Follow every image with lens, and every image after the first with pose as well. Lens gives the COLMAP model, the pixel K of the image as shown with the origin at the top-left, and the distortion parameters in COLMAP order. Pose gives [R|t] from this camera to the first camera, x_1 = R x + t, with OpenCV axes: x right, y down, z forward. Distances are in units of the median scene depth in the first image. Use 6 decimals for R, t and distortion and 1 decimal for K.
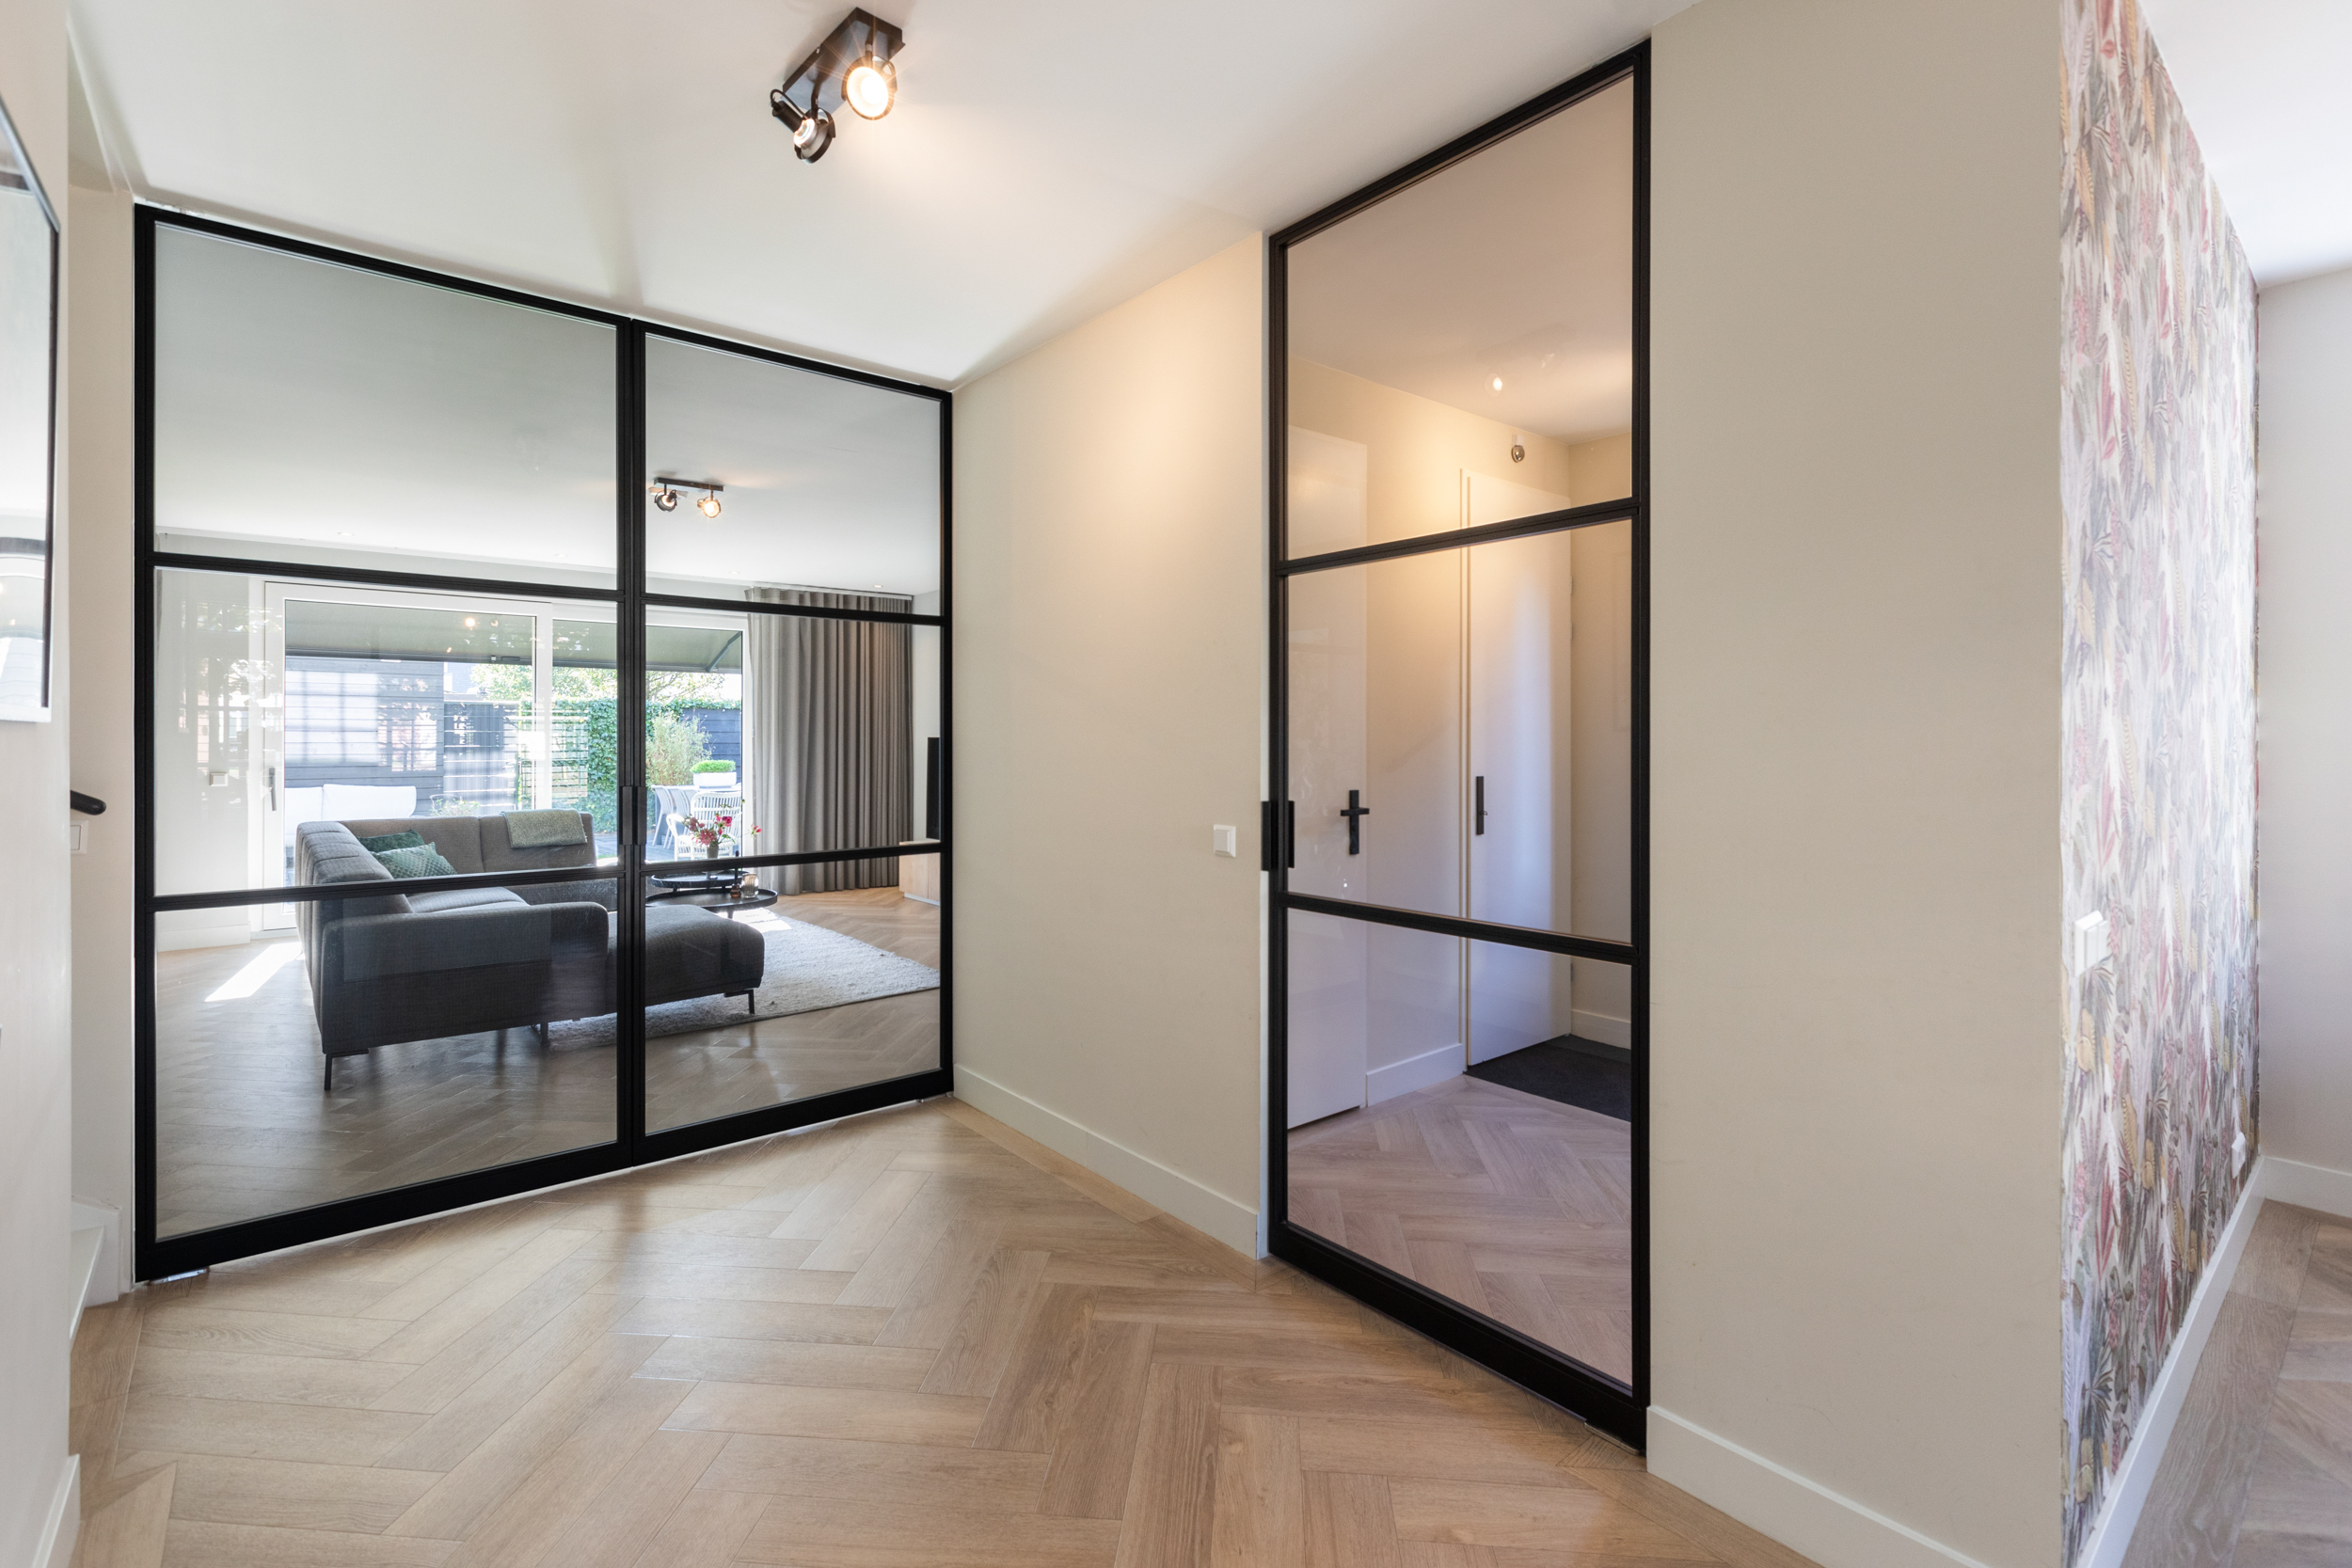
lens RADIAL K [[1074.8, 0, 1171.5], [0, 1074.8, 736.2], [0, 0, 1]] dist [0.002985, 0.000040]
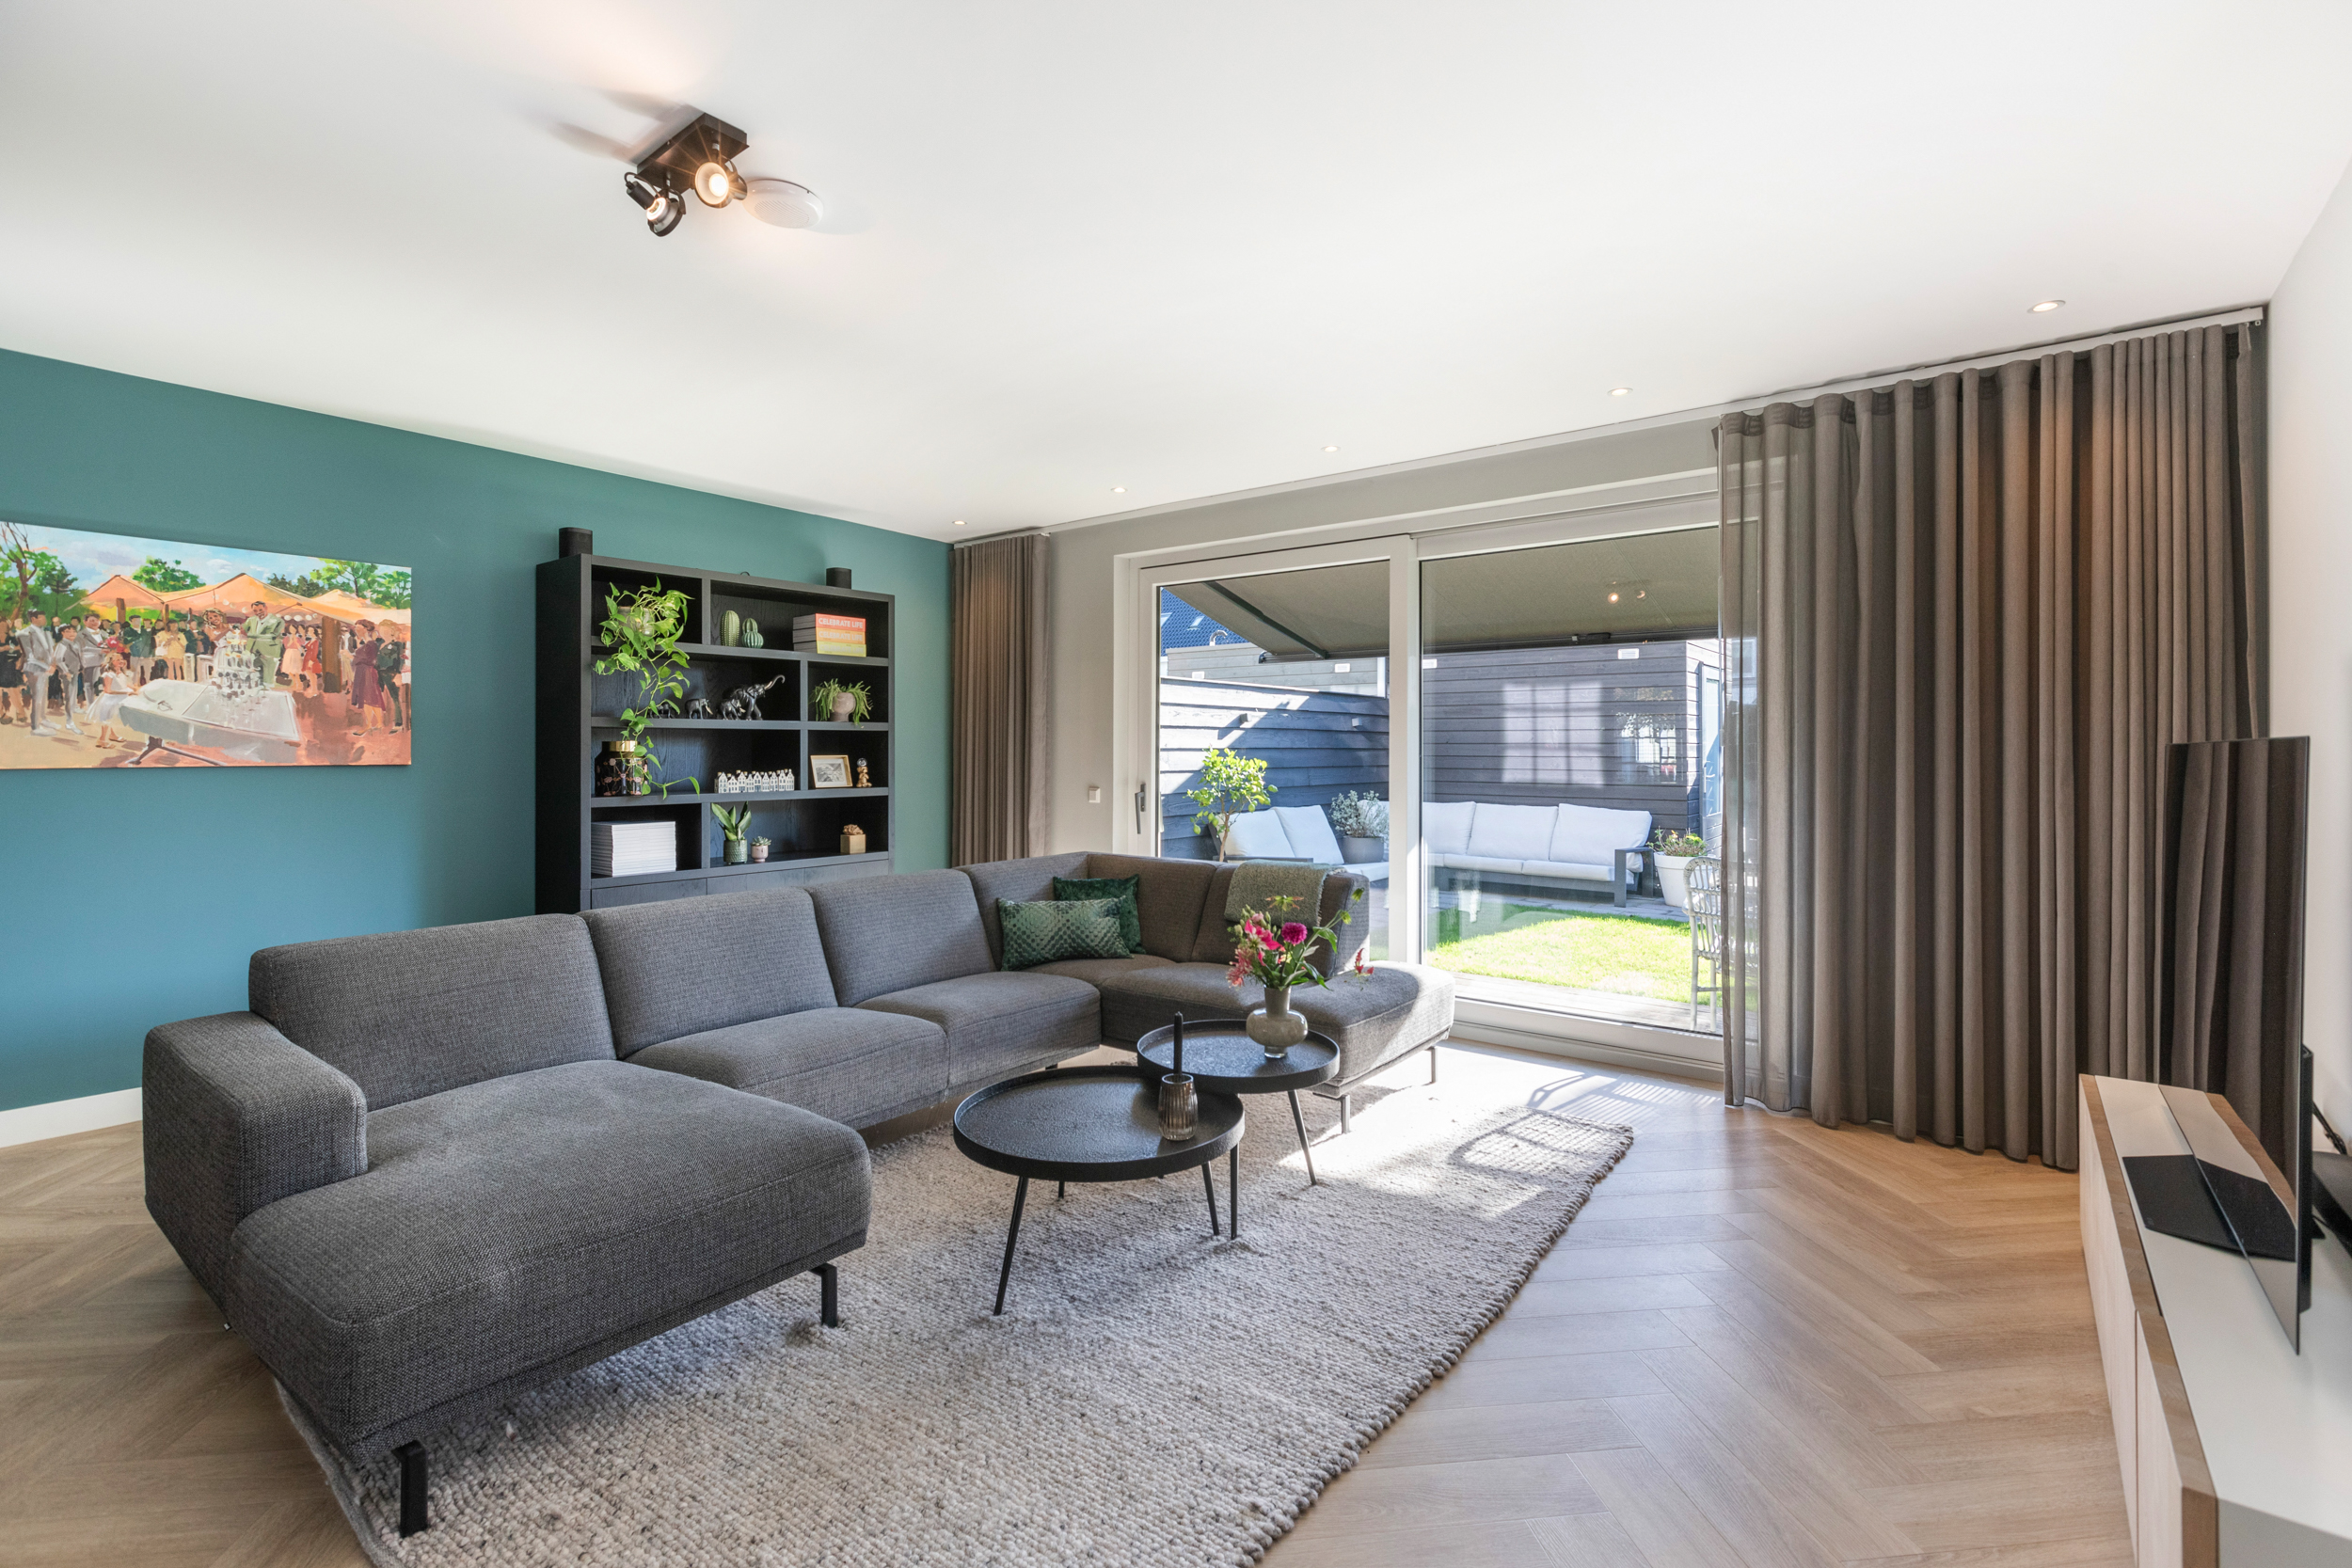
lens RADIAL K [[1068.2, 0, 1164.7], [0, 1068.2, 750.7], [0, 0, 1]] dist [0.000415, 0.000622]
pose [[0.205779, -0.001005, -0.978598, 0.003564], [-0.001775, 0.999997, -0.001400, 0.003333], [0.978597, 0.002026, 0.205777, 0.867431]]
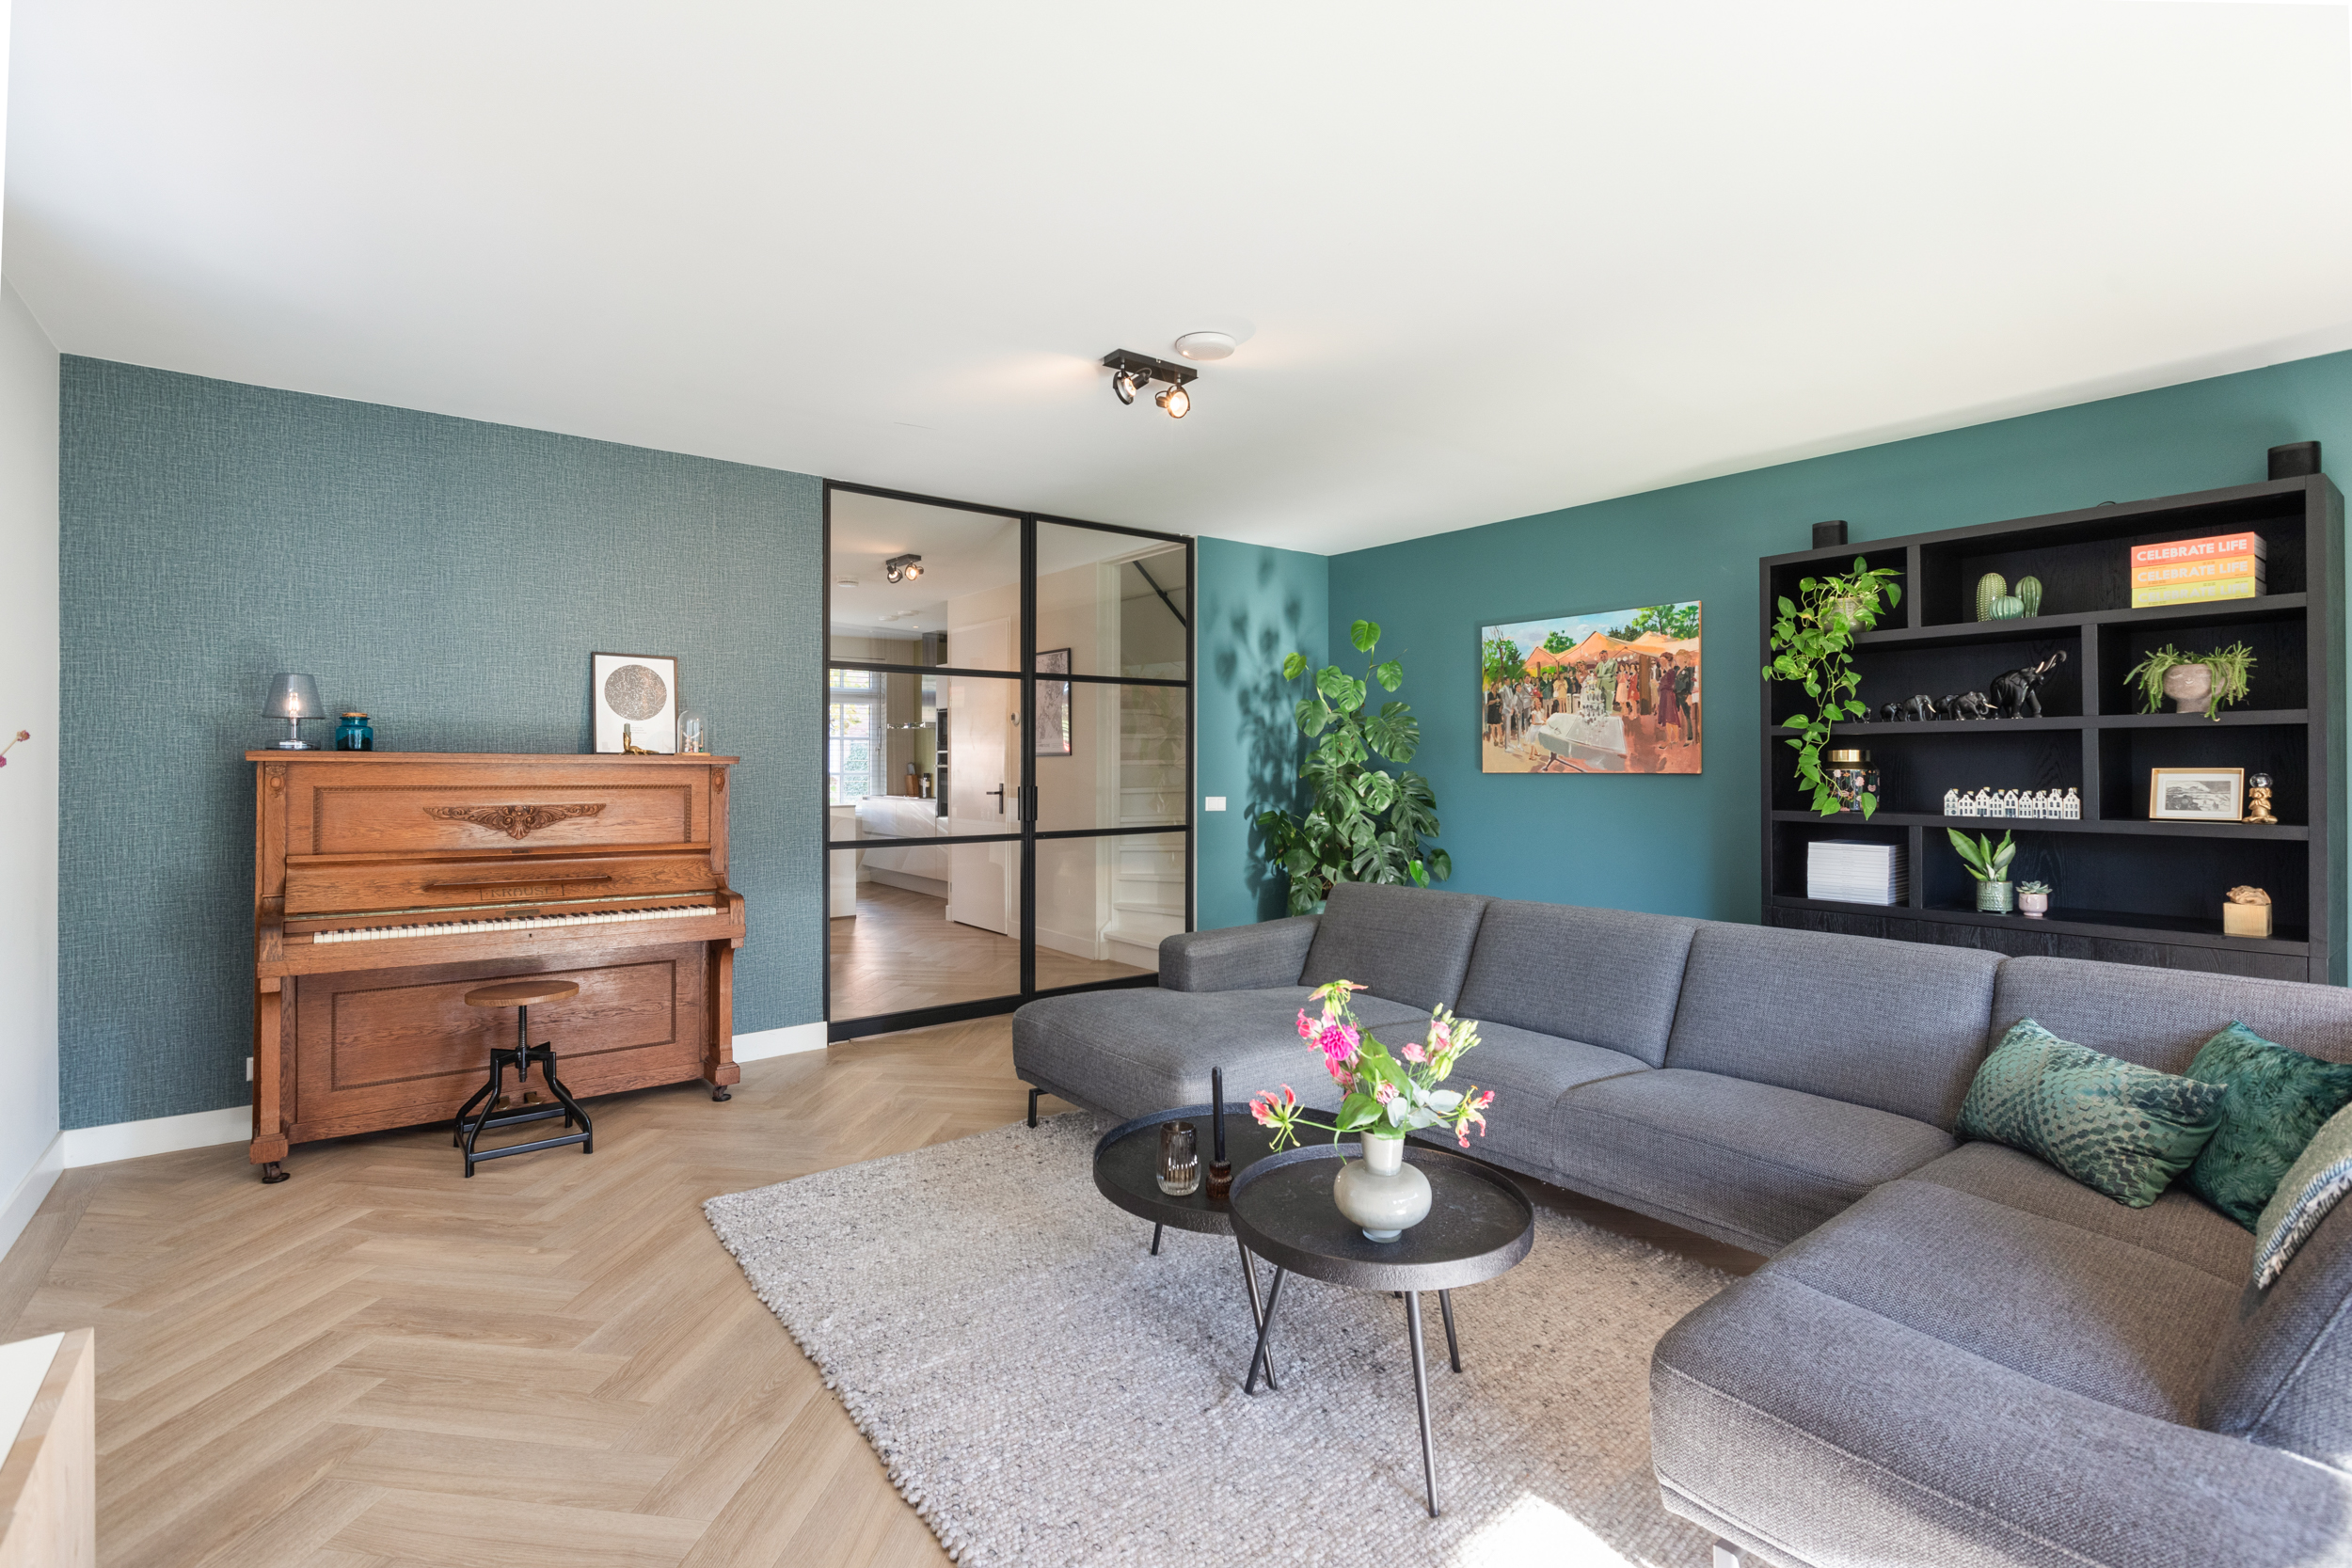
lens RADIAL K [[1068.2, 0, 1164.7], [0, 1068.2, 750.7], [0, 0, 1]] dist [0.000415, 0.000622]
pose [[-0.998998, -0.000078, 0.044750, -0.383525], [-0.000530, 0.999949, -0.010088, 0.003474], [-0.044746, -0.010101, -0.998947, 1.298411]]
